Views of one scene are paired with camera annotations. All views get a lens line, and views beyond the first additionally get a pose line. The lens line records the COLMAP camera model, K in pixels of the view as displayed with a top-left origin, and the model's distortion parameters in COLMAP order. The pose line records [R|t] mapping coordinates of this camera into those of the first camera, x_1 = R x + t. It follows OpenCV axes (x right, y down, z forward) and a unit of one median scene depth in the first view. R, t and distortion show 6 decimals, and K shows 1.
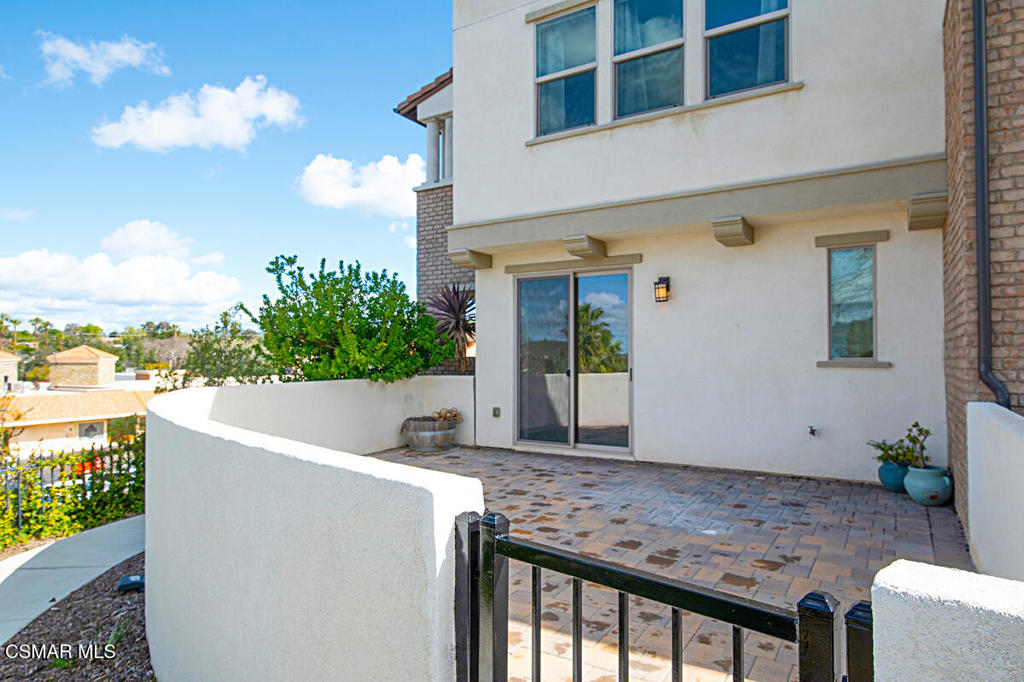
lens RADIAL K [[613.2, 0, 513.7], [0, 613.2, 338.0], [0, 0, 1]] dist [0.004464, 0.000950]
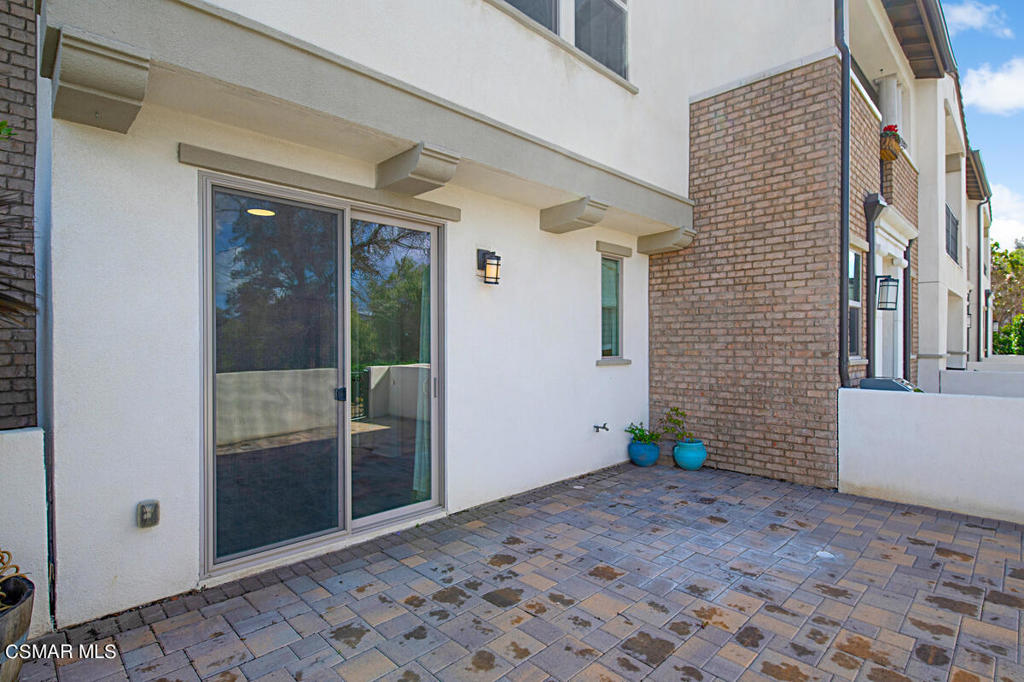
lens RADIAL K [[511.0, 0, 514.3], [0, 511.0, 347.8], [0, 0, 1]] dist [-0.004679, -0.005577]
pose [[0.222427, -0.011457, 0.974882, -0.509900], [-0.030925, 0.999345, 0.018800, 0.005140], [-0.974459, -0.034329, 0.221927, 1.253004]]
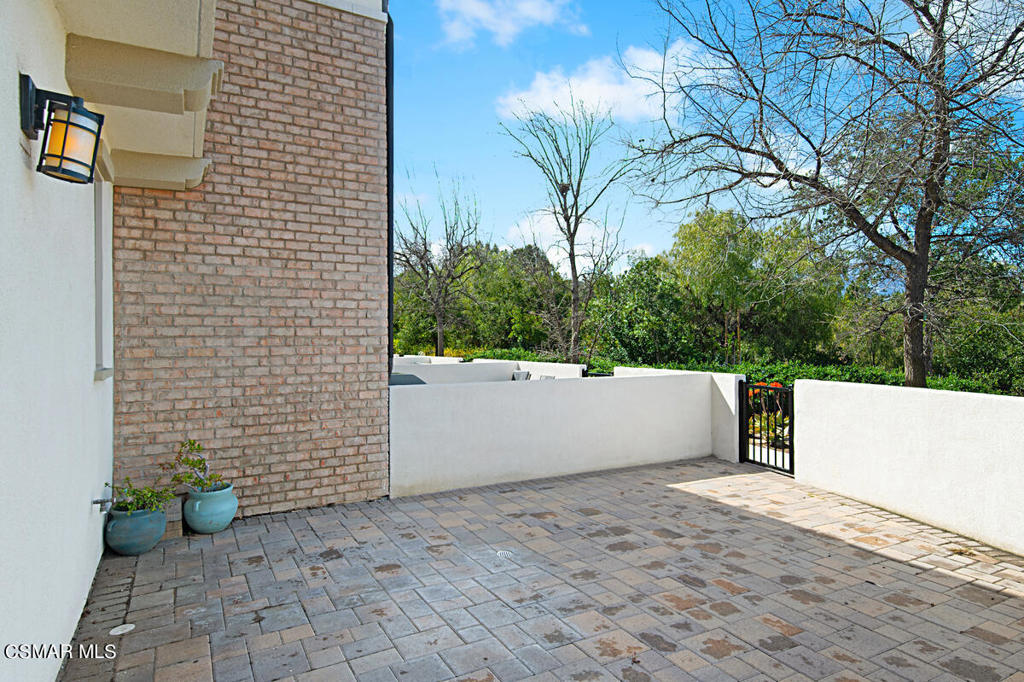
lens RADIAL K [[602.3, 0, 514.9], [0, 602.3, 339.4], [0, 0, 1]] dist [0.040007, 0.002769]
pose [[-0.881828, 0.005666, 0.471538, -0.106798], [-0.009842, 0.999489, -0.030416, 0.030411], [-0.471469, -0.031463, -0.881321, 1.718689]]
